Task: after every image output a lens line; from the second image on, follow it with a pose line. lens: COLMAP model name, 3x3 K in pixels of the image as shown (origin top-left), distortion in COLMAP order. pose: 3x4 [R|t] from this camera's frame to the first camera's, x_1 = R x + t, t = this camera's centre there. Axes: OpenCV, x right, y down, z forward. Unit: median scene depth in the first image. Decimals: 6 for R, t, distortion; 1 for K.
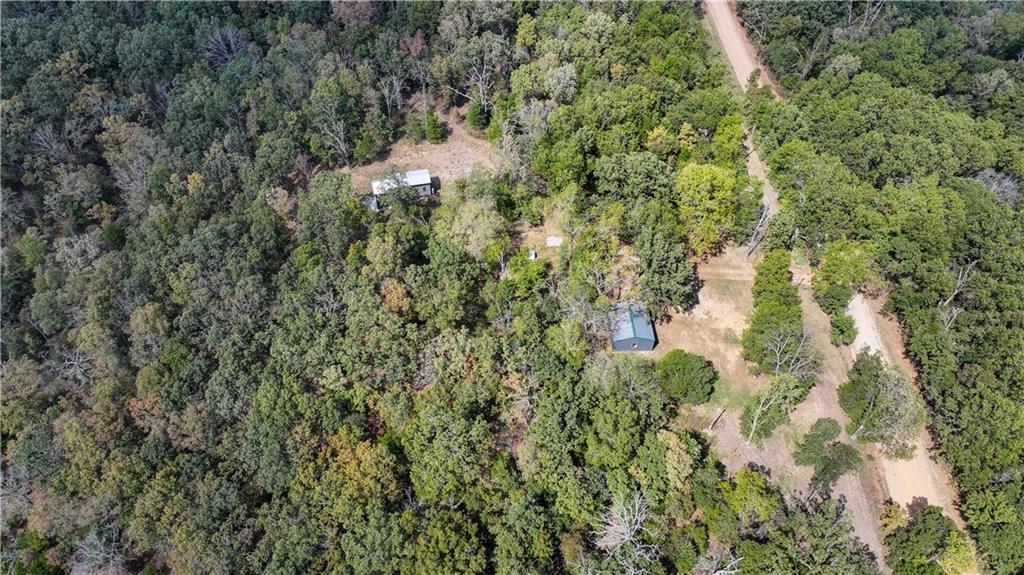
lens RADIAL K [[726.8, 0, 512.0], [0, 726.8, 287.5], [0, 0, 1]] dist [0.007474, 0.004772]
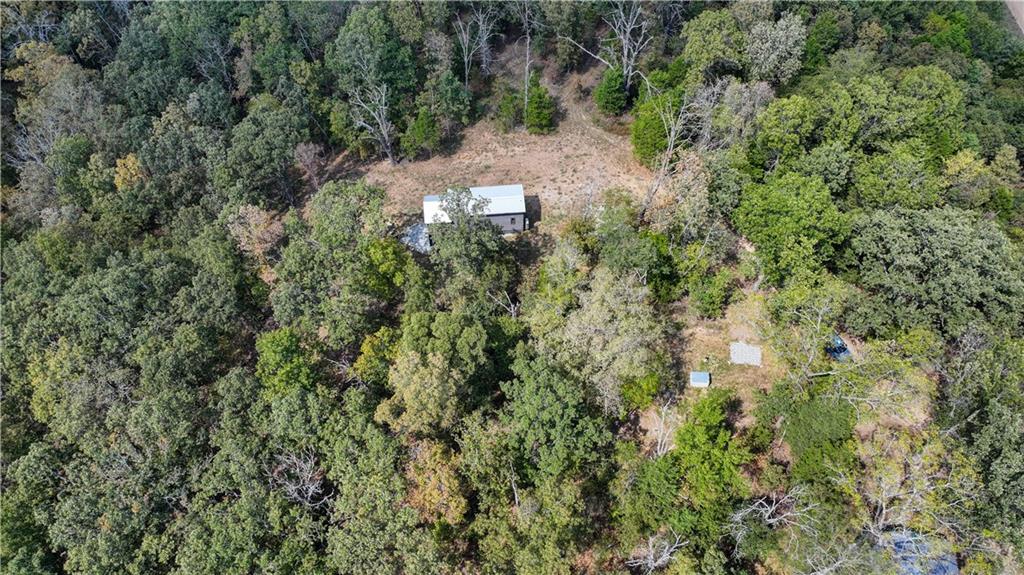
lens RADIAL K [[726.8, 0, 512.0], [0, 726.8, 287.5], [0, 0, 1]] dist [0.007474, 0.004772]
pose [[0.990467, 0.109546, -0.083518, -0.064399], [-0.102988, 0.991527, 0.079165, -0.122054], [0.091483, -0.069809, 0.993357, 0.408225]]
